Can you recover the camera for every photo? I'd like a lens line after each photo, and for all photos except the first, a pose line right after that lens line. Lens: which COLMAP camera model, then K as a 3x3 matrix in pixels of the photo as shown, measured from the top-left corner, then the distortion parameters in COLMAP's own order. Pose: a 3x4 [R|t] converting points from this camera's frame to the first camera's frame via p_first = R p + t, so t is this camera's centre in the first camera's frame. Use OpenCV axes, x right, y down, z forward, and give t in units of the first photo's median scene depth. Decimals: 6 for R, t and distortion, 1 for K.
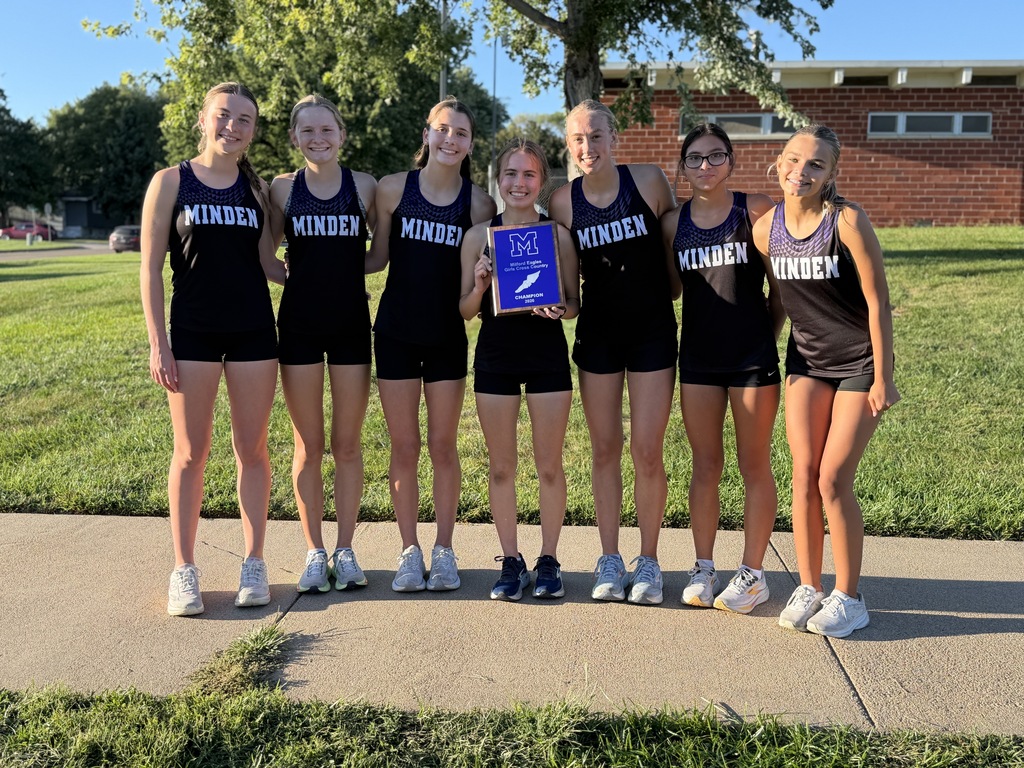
lens RADIAL K [[1039.2, 0, 508.7], [0, 1039.2, 376.7], [0, 0, 1]] dist [0.127715, -0.257318]
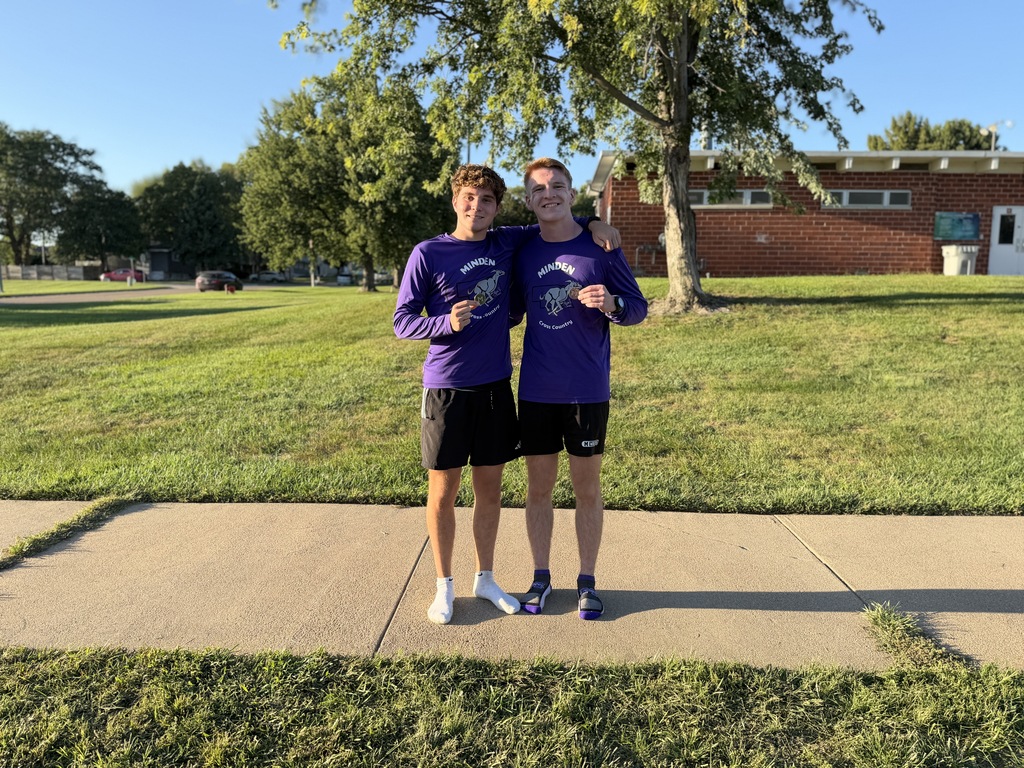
lens RADIAL K [[778.3, 0, 505.9], [0, 778.3, 380.0], [0, 0, 1]] dist [0.074435, -0.116780]
pose [[0.998616, -0.006659, 0.052169, -0.118144], [0.006836, 0.999971, -0.003208, -0.005650], [-0.052146, 0.003560, 0.998633, 0.013767]]
